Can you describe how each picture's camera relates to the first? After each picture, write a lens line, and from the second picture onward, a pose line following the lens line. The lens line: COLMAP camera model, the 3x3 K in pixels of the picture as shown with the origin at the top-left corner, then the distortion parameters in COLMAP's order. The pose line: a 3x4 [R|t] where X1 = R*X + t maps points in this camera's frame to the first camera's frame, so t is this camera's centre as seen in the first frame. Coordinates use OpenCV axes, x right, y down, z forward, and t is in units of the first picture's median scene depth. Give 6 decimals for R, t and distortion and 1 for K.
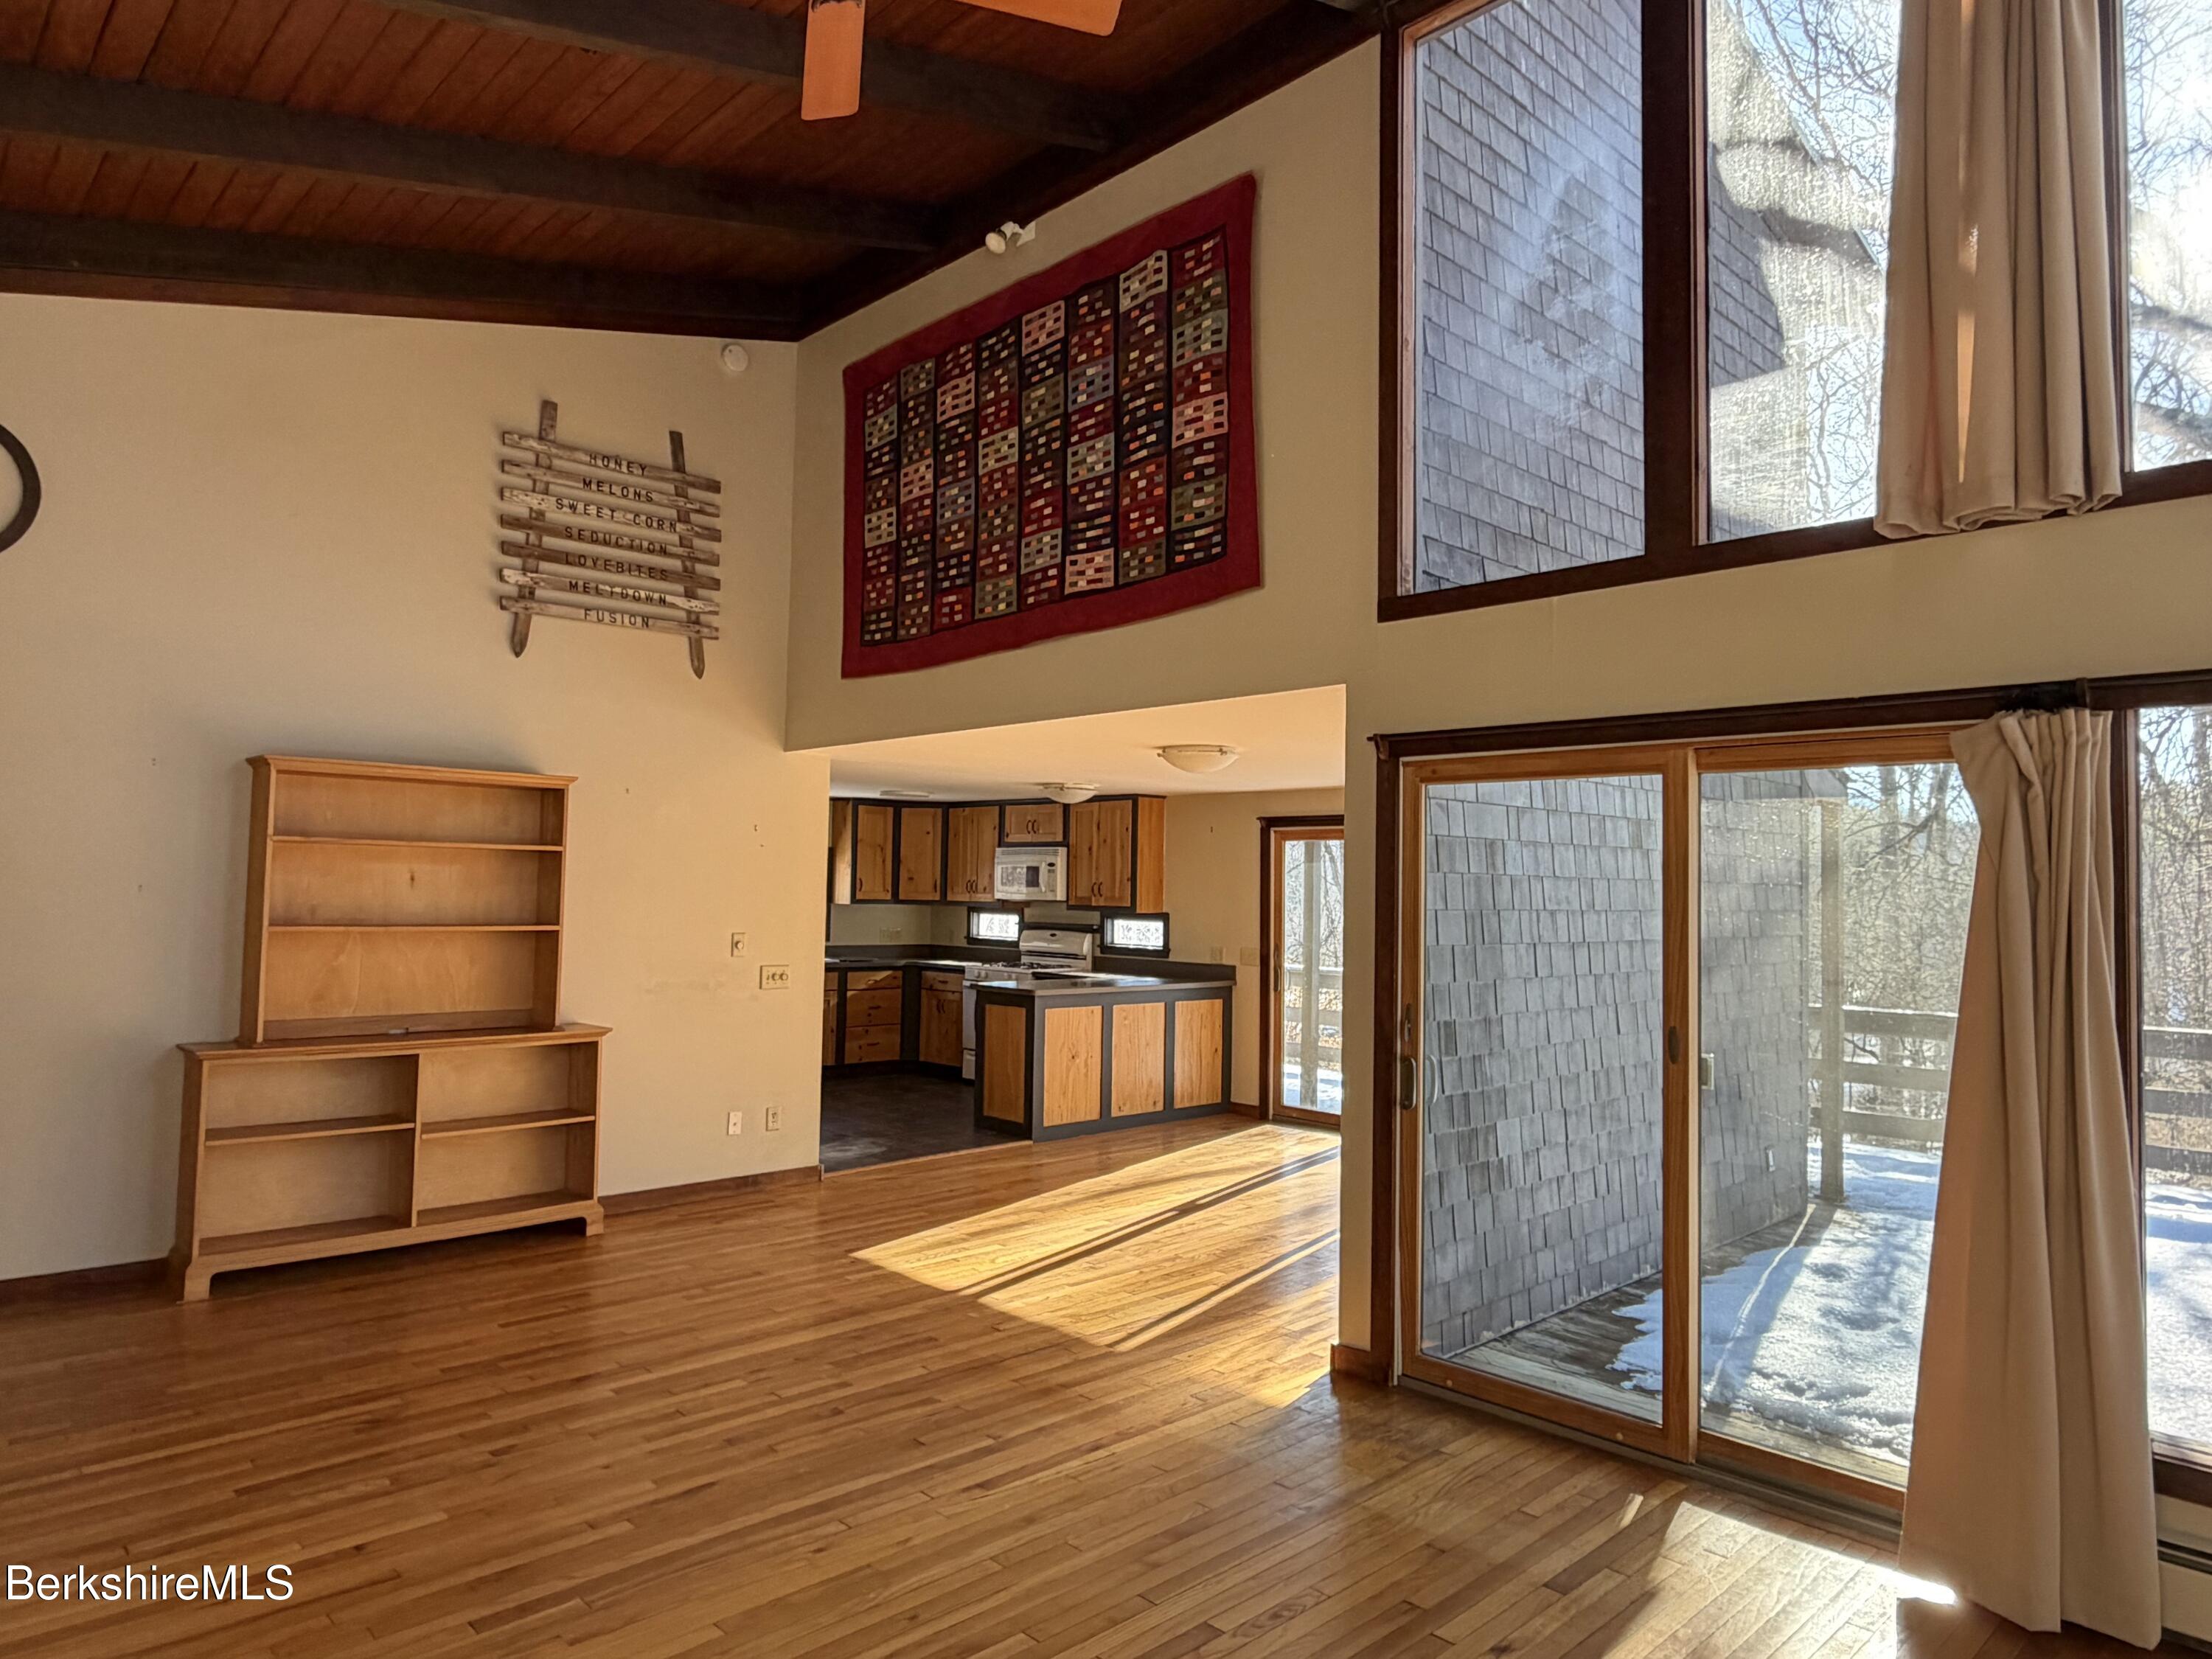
lens RADIAL K [[1378.2, 0, 1096.9], [0, 1378.2, 825.9], [0, 0, 1]] dist [-0.001401, 0.001390]
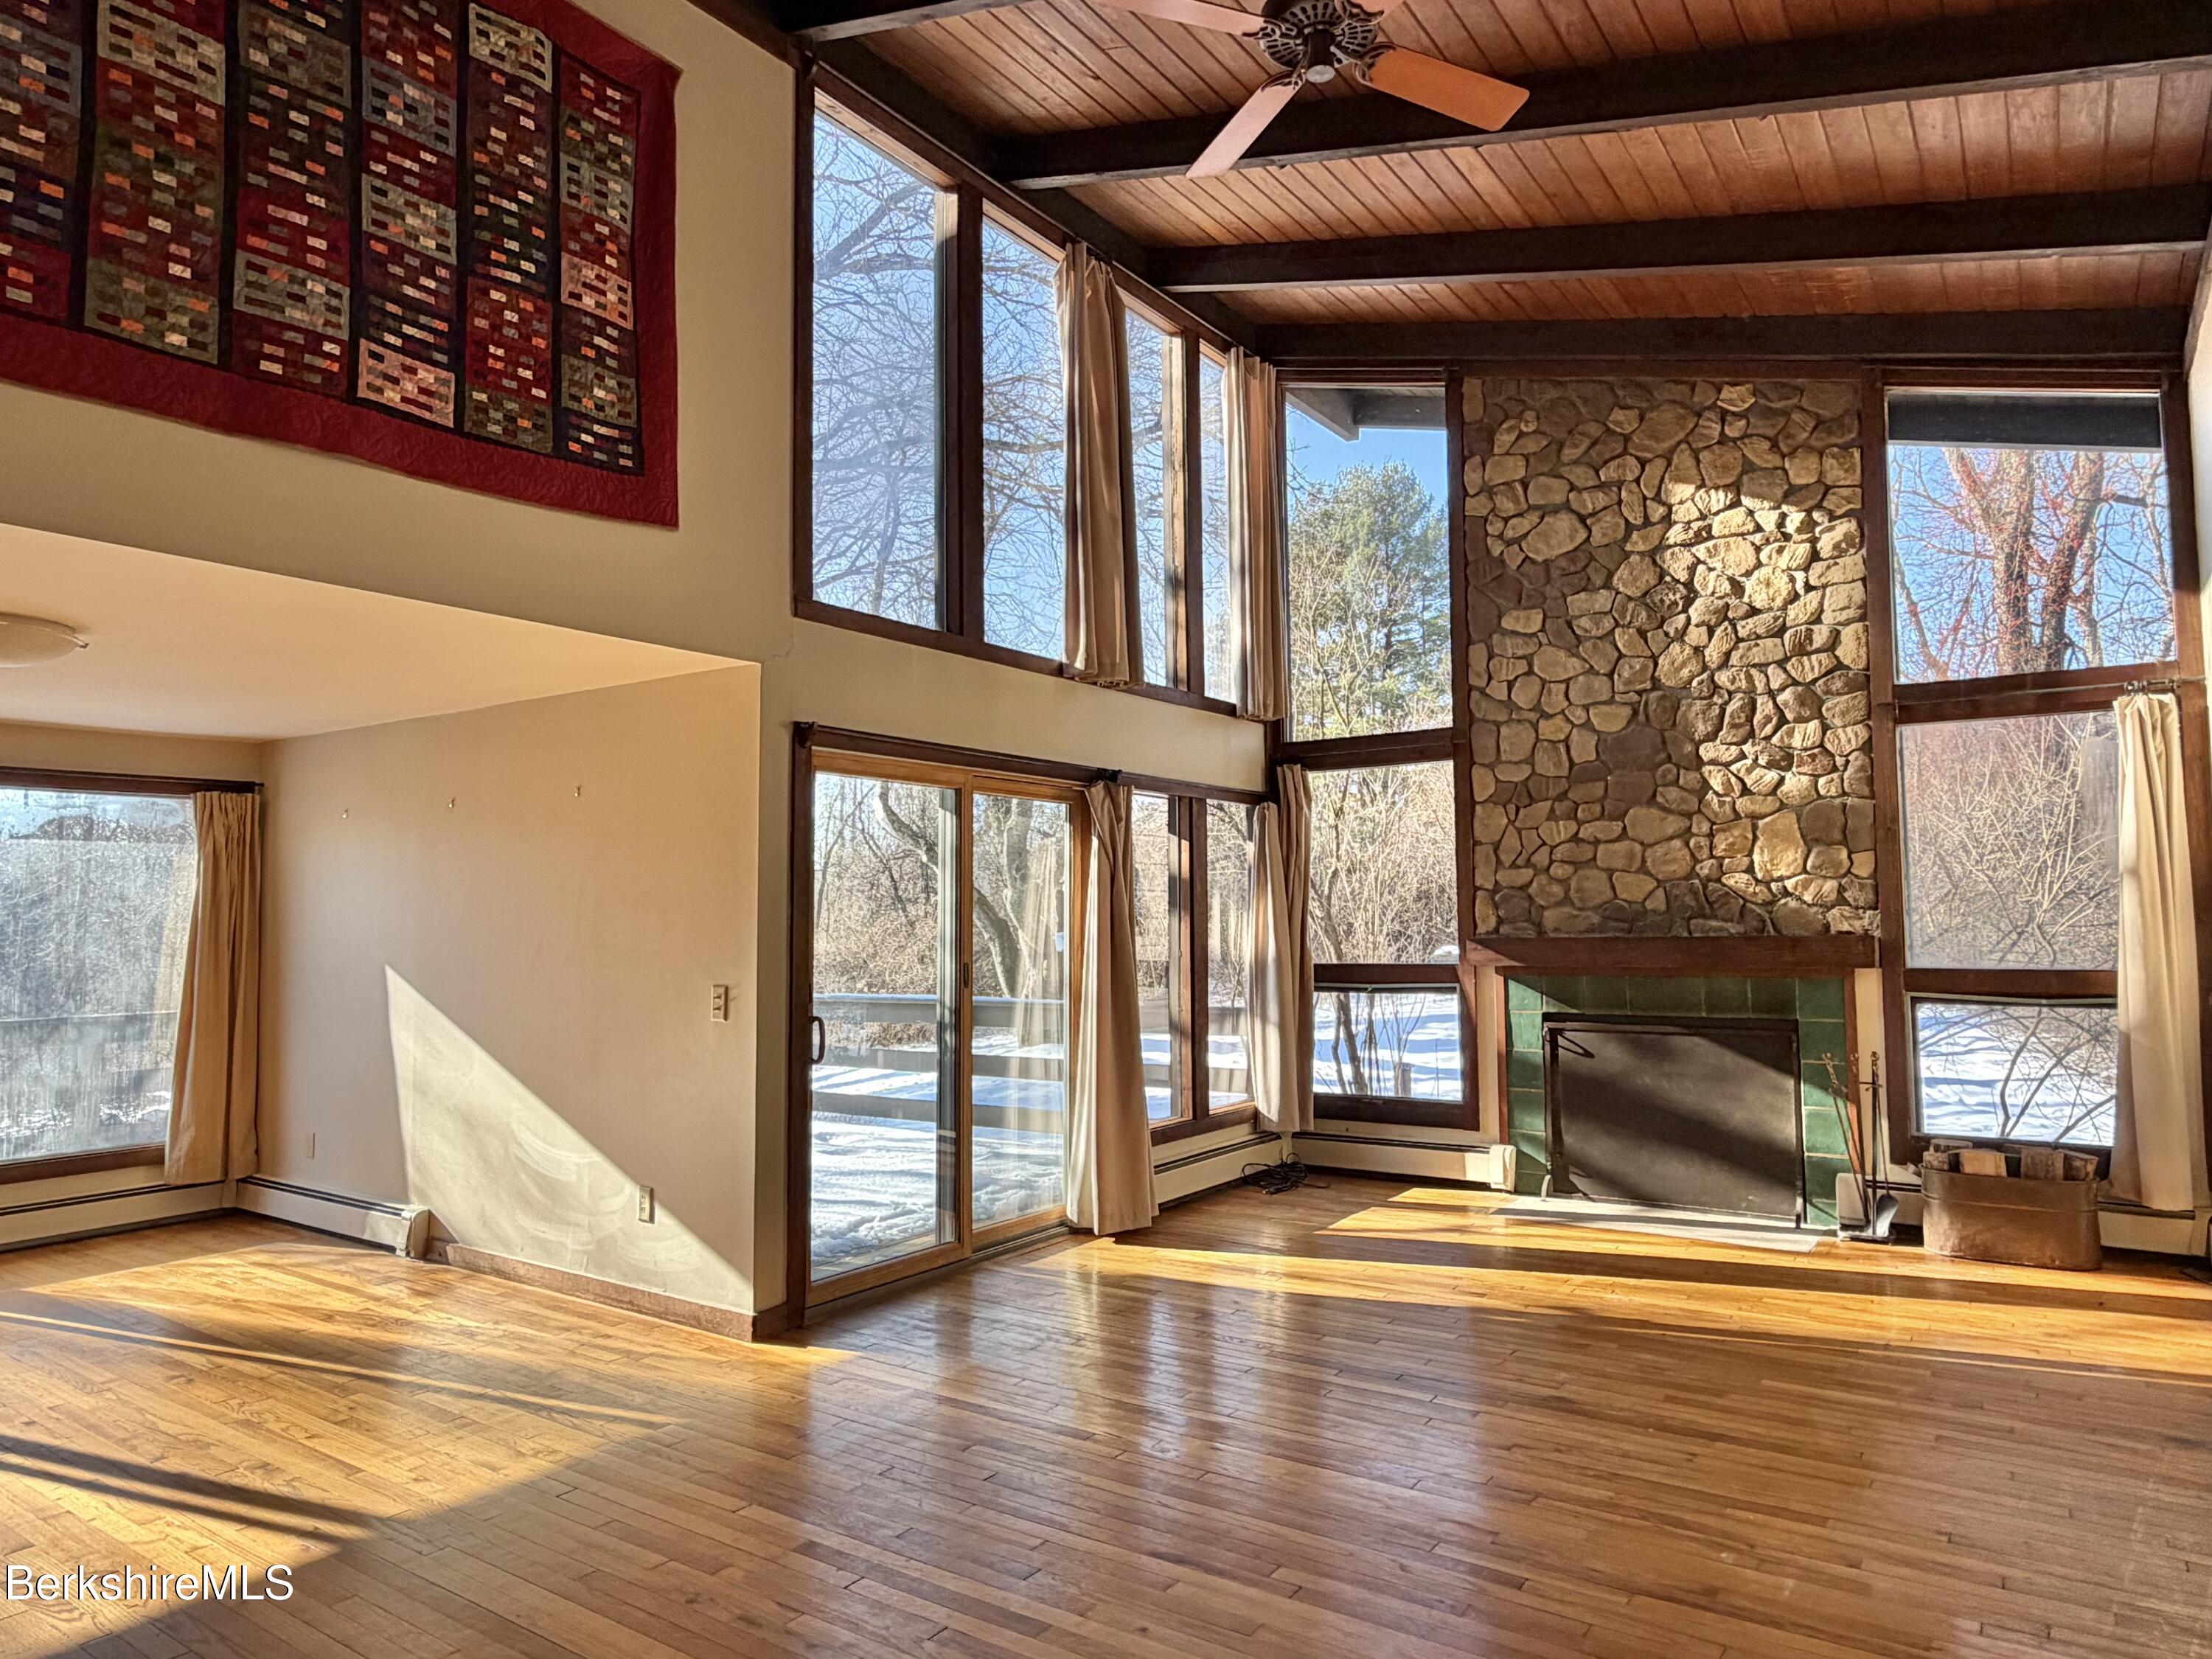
lens RADIAL K [[1378.2, 0, 1102.7], [0, 1378.2, 827.0], [0, 0, 1]] dist [-0.001401, 0.001390]
pose [[-0.196887, 0.051370, 0.979079, -0.750179], [-0.038885, 0.997431, -0.060153, 0.060397], [-0.979655, -0.049915, -0.194384, 0.820596]]
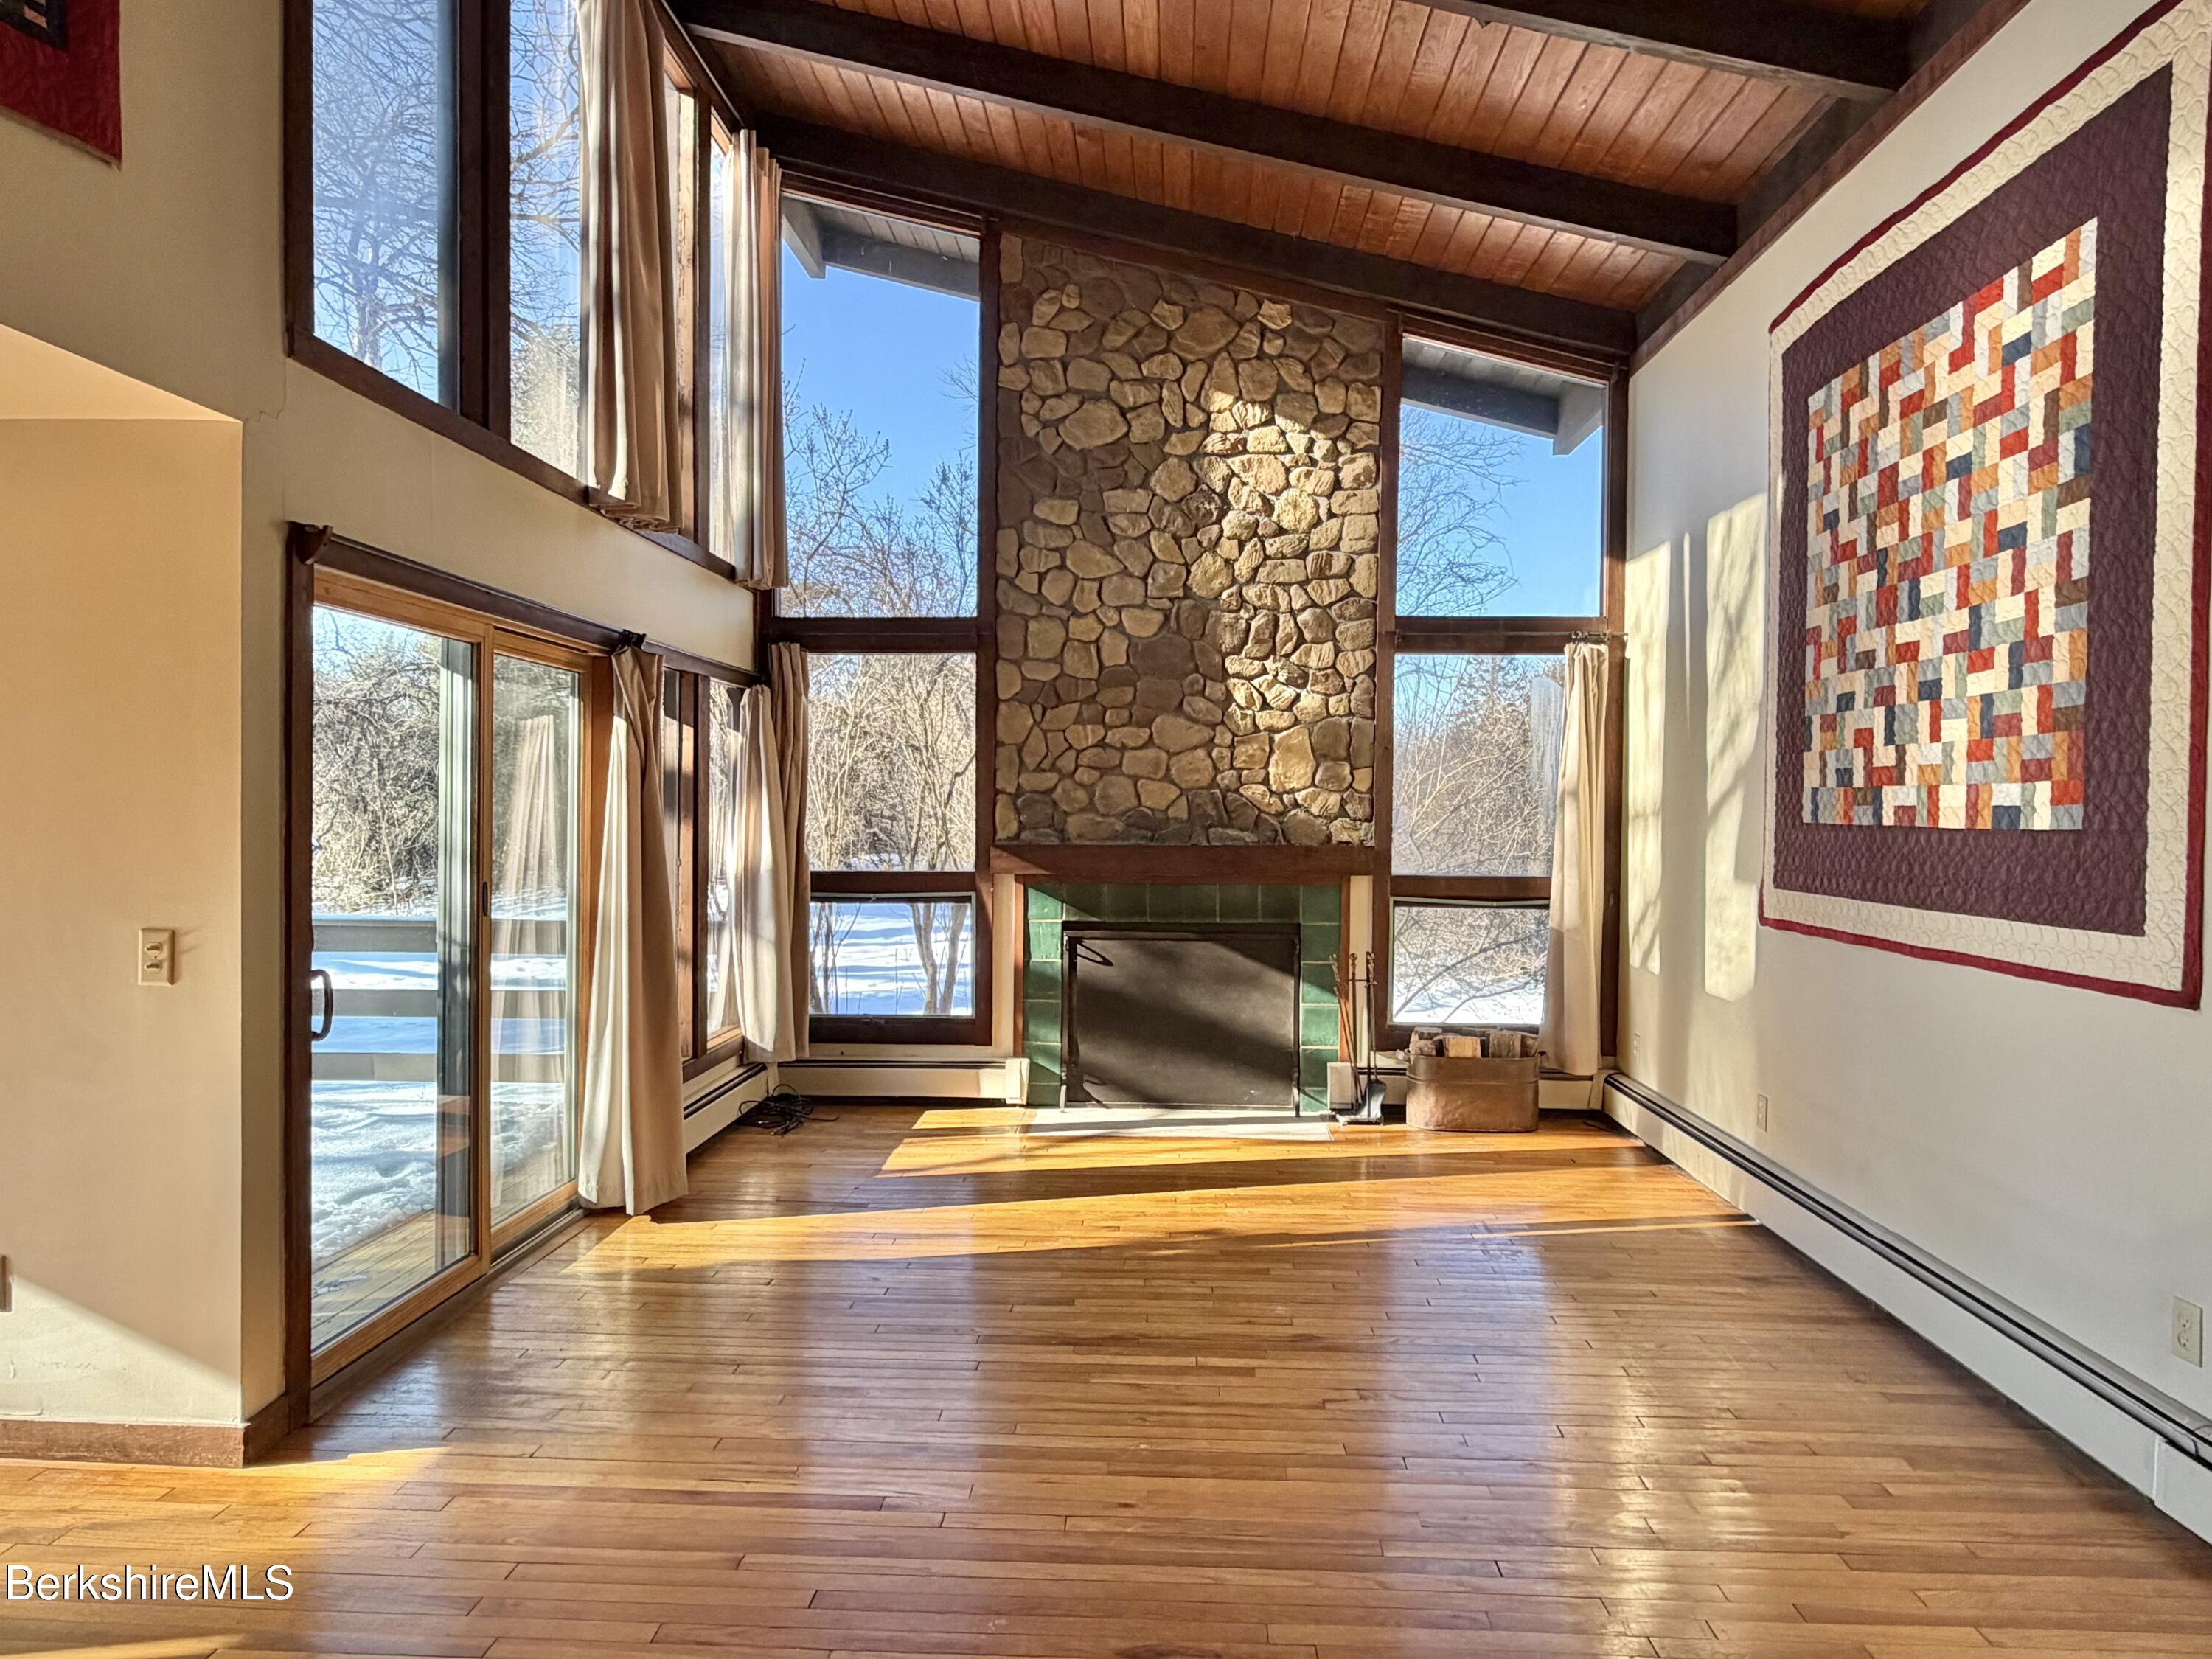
lens RADIAL K [[1378.2, 0, 1102.7], [0, 1378.2, 831.6], [0, 0, 1]] dist [-0.001401, 0.001390]
pose [[-0.687746, -0.034153, 0.725148, -0.496050], [-0.052654, 0.998609, -0.002906, 0.060317], [-0.724039, -0.040181, -0.688587, 0.994503]]
